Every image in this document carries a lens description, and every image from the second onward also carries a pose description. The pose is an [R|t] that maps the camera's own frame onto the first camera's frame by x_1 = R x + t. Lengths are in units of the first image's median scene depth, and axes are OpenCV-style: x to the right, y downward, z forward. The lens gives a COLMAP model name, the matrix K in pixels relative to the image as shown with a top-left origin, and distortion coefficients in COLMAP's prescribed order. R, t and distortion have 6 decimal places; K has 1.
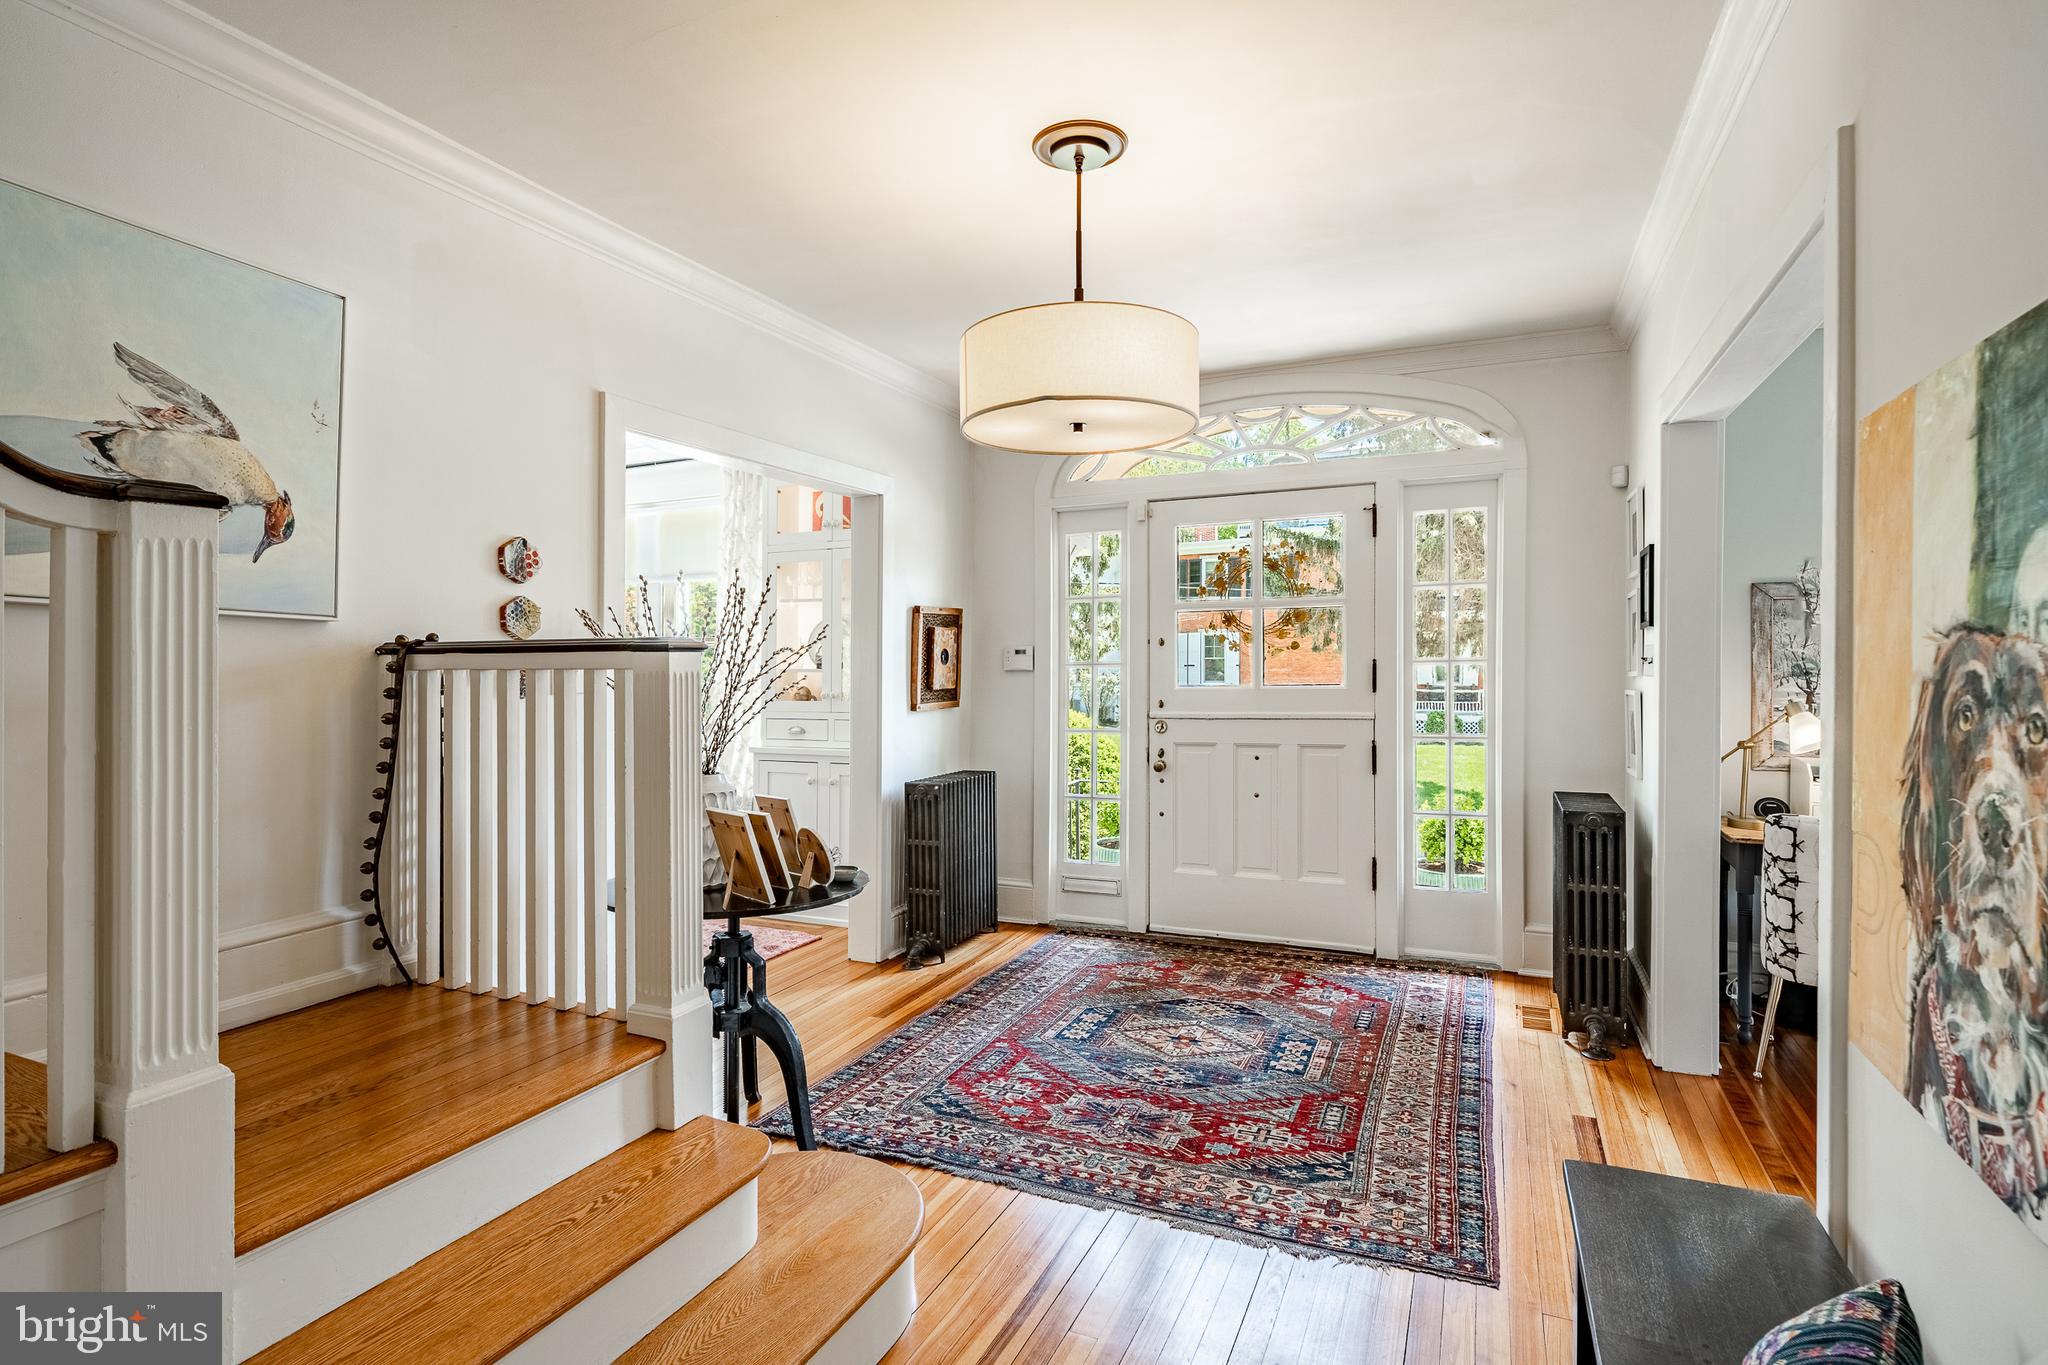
lens RADIAL K [[1045.6, 0, 1029.9], [0, 1045.6, 677.1], [0, 0, 1]] dist [0.002912, 0.000672]
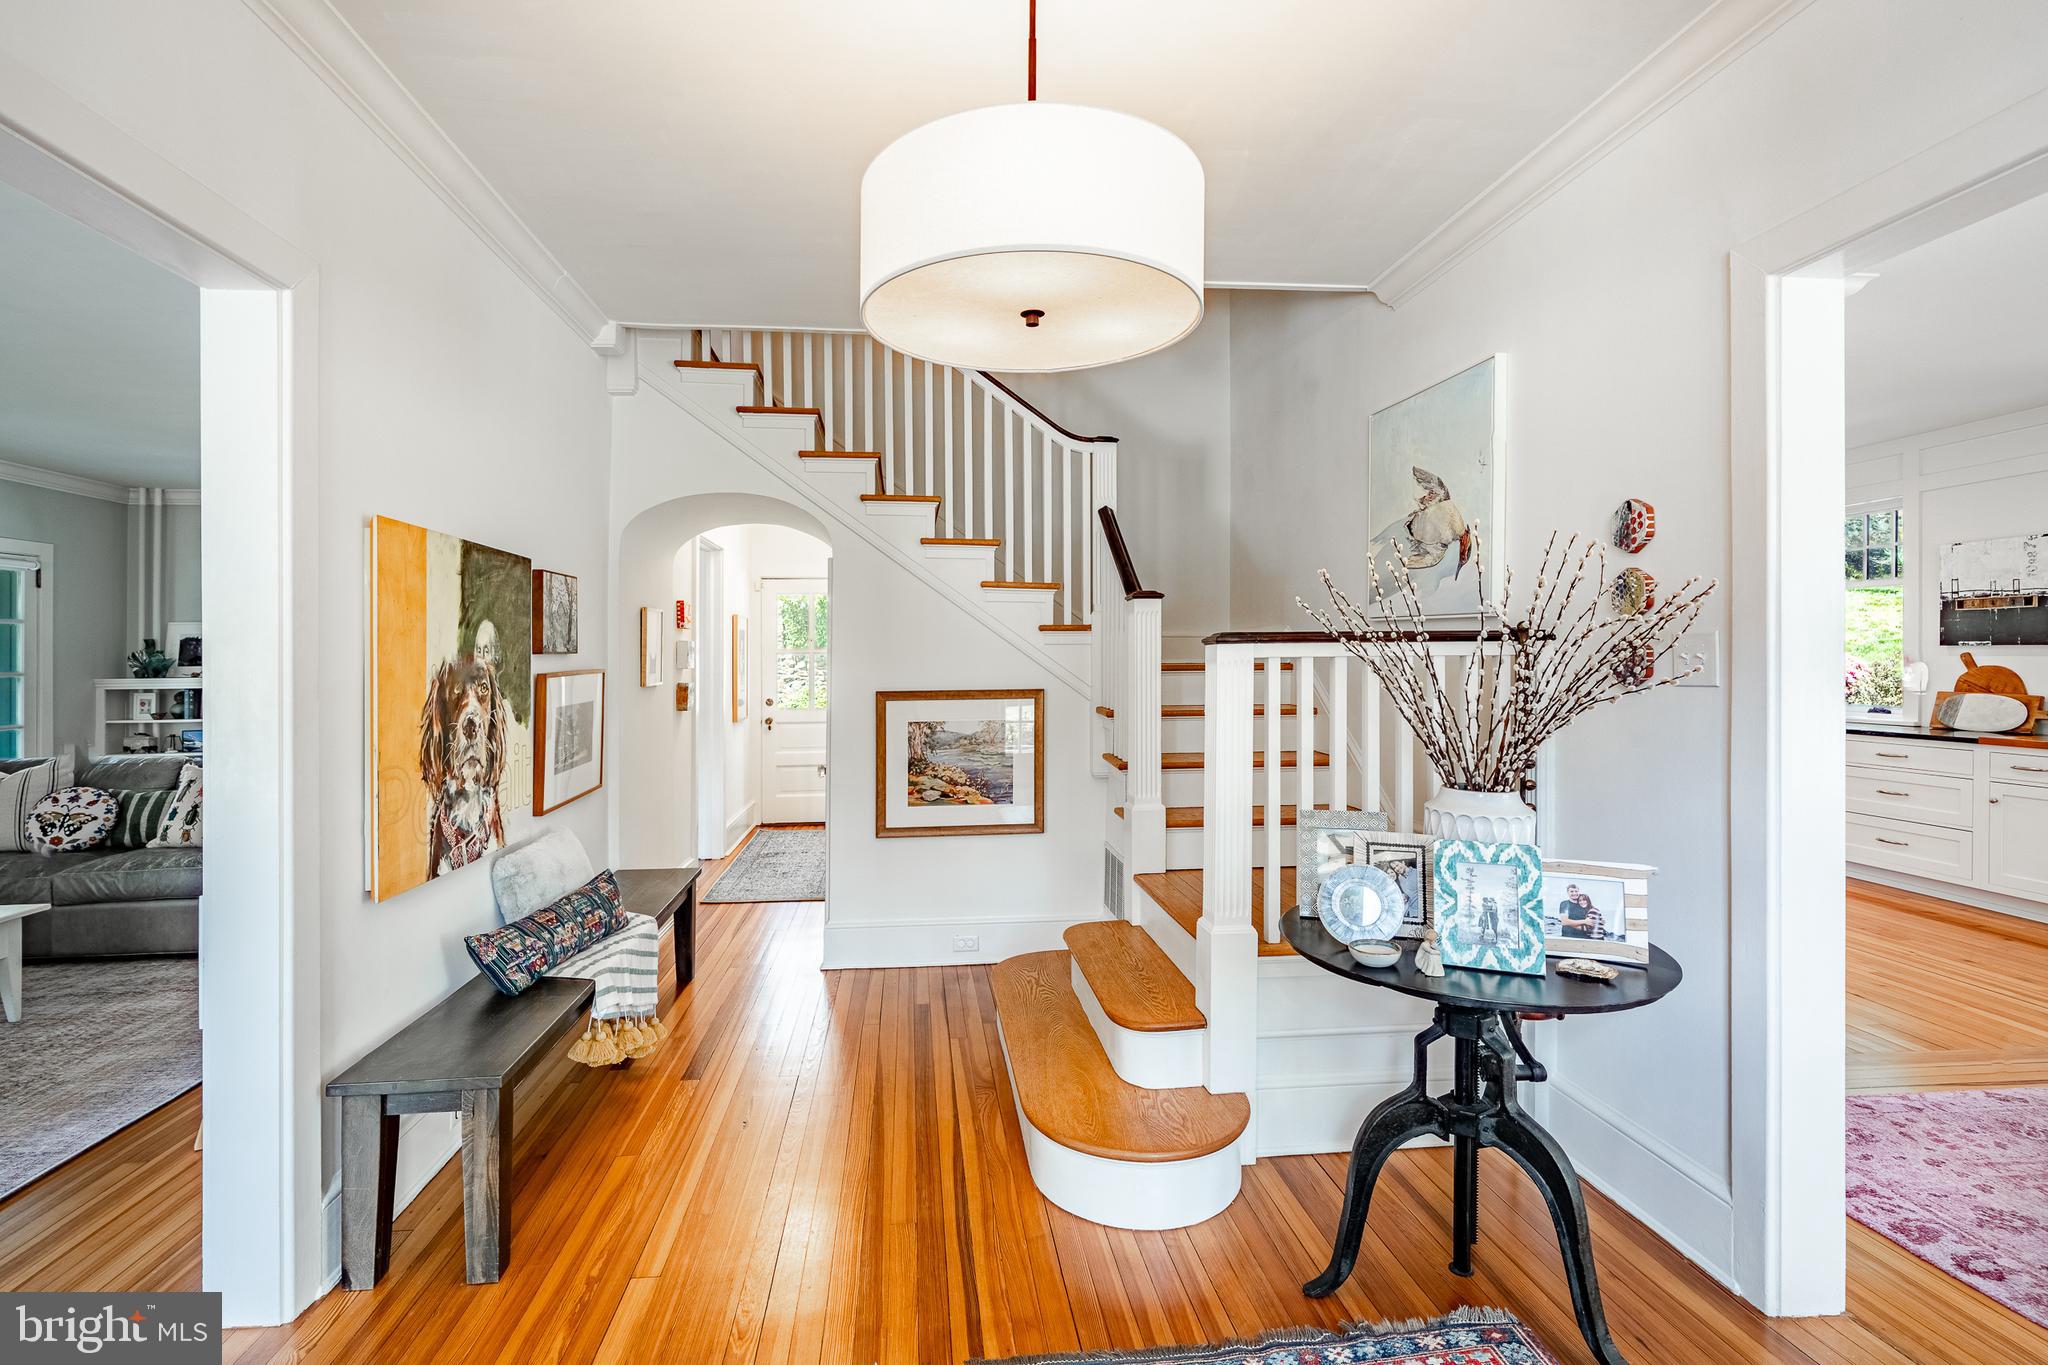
lens RADIAL K [[961.4, 0, 1005.2], [0, 961.4, 653.2], [0, 0, 1]] dist [-0.002333, 0.000687]
pose [[-0.871993, 0.010177, -0.489412, 0.471054], [0.009526, 0.999947, 0.003822, -0.020833], [0.489425, -0.001330, -0.872044, 1.931539]]
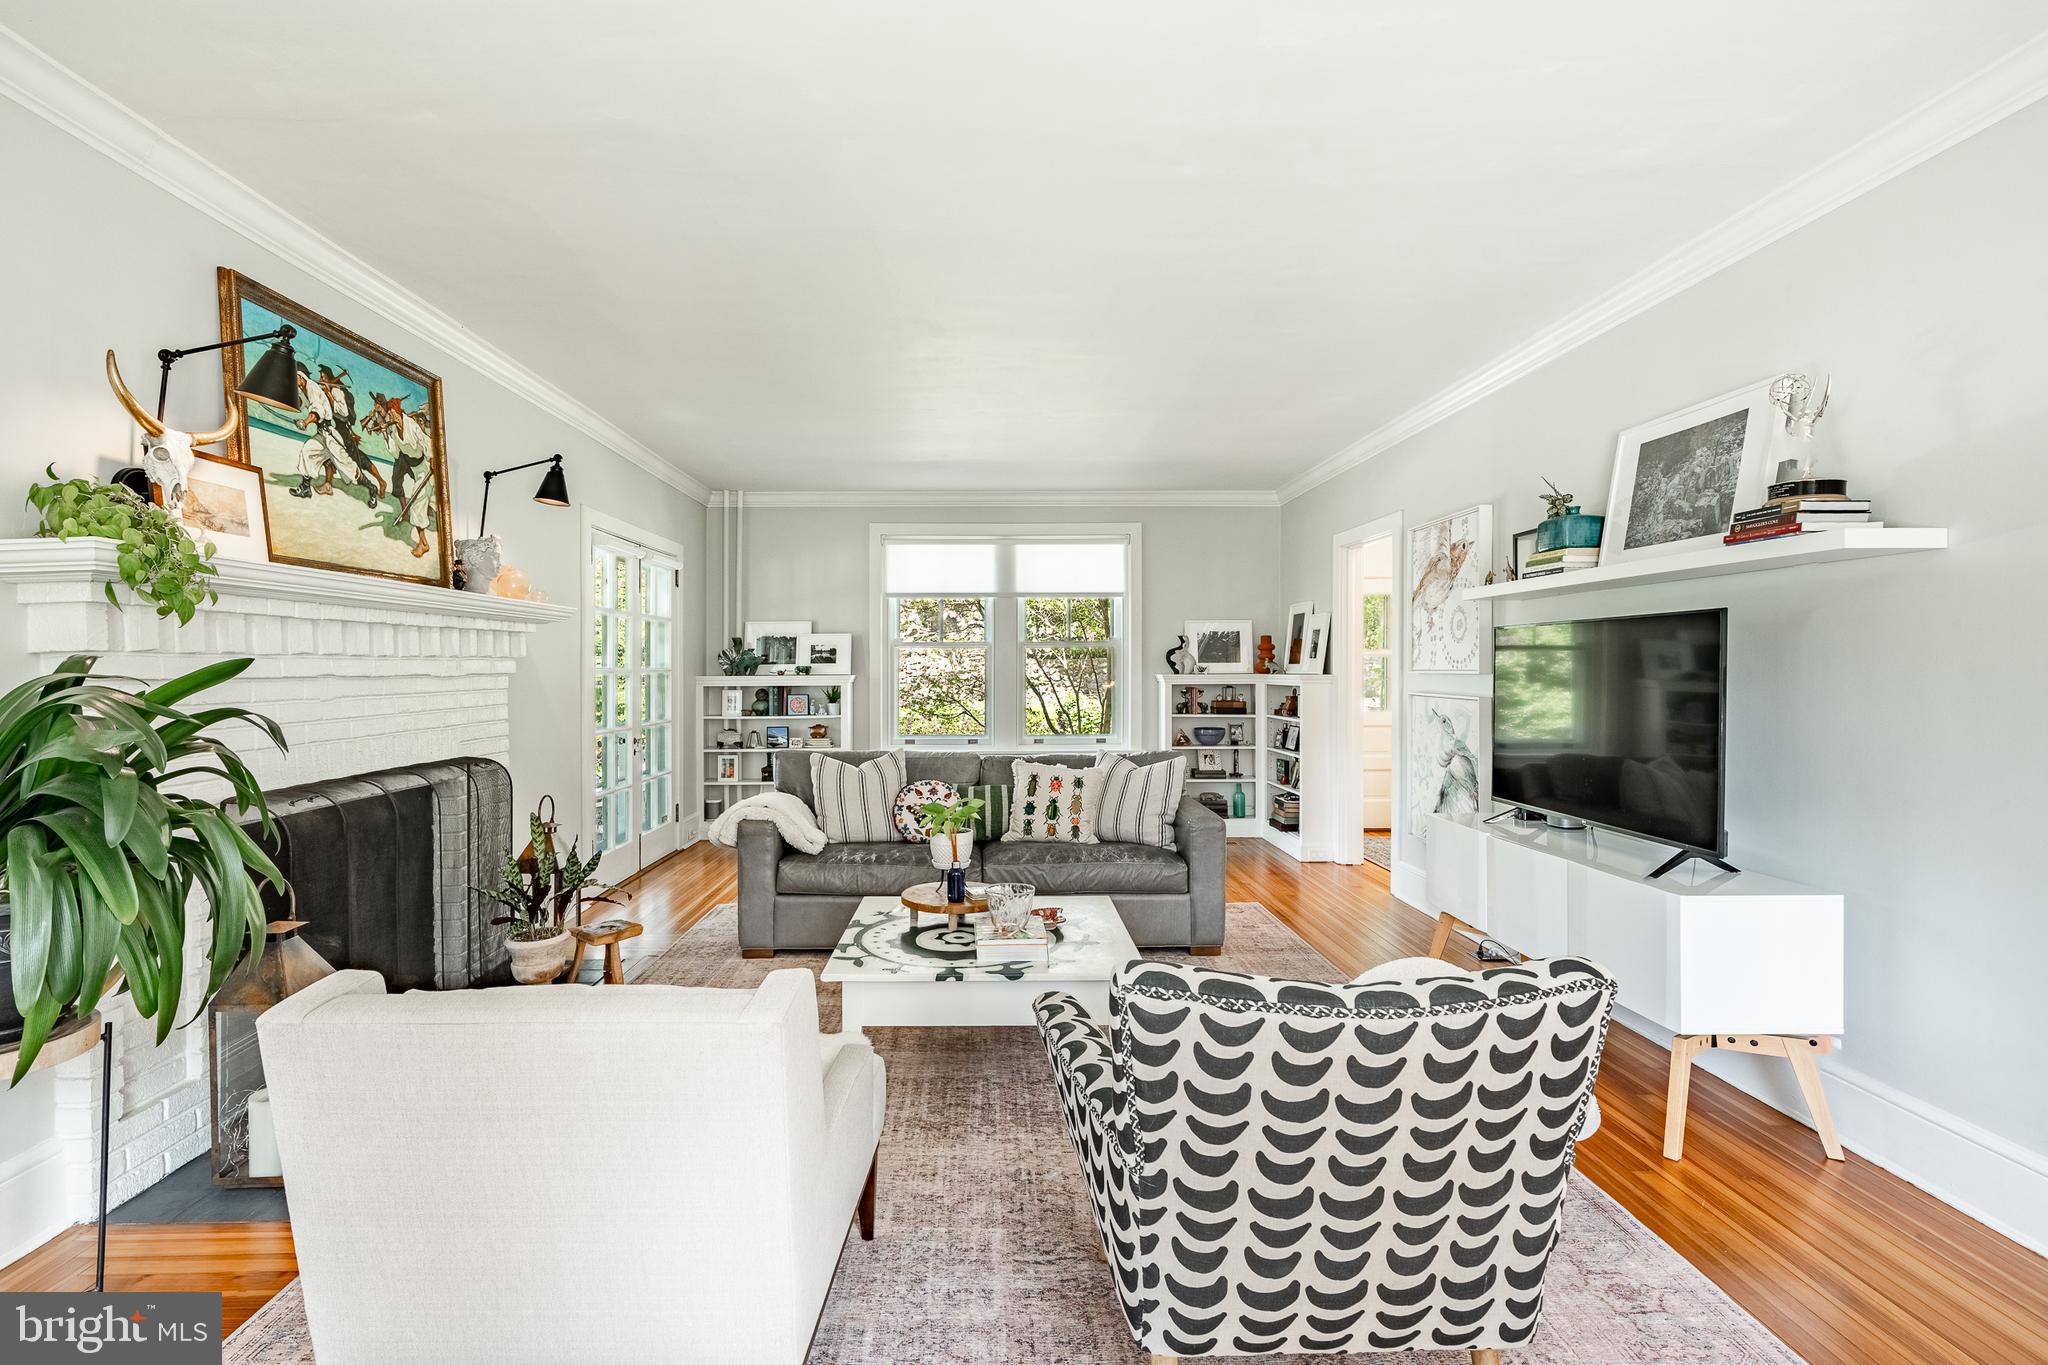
lens RADIAL K [[961.4, 0, 1018.4], [0, 961.4, 665.2], [0, 0, 1]] dist [-0.002333, 0.000687]
pose [[-0.901860, 0.009336, -0.431927, 1.982344], [0.005875, 0.999939, 0.009346, -0.012566], [0.431988, 0.005892, -0.901860, 1.098403]]
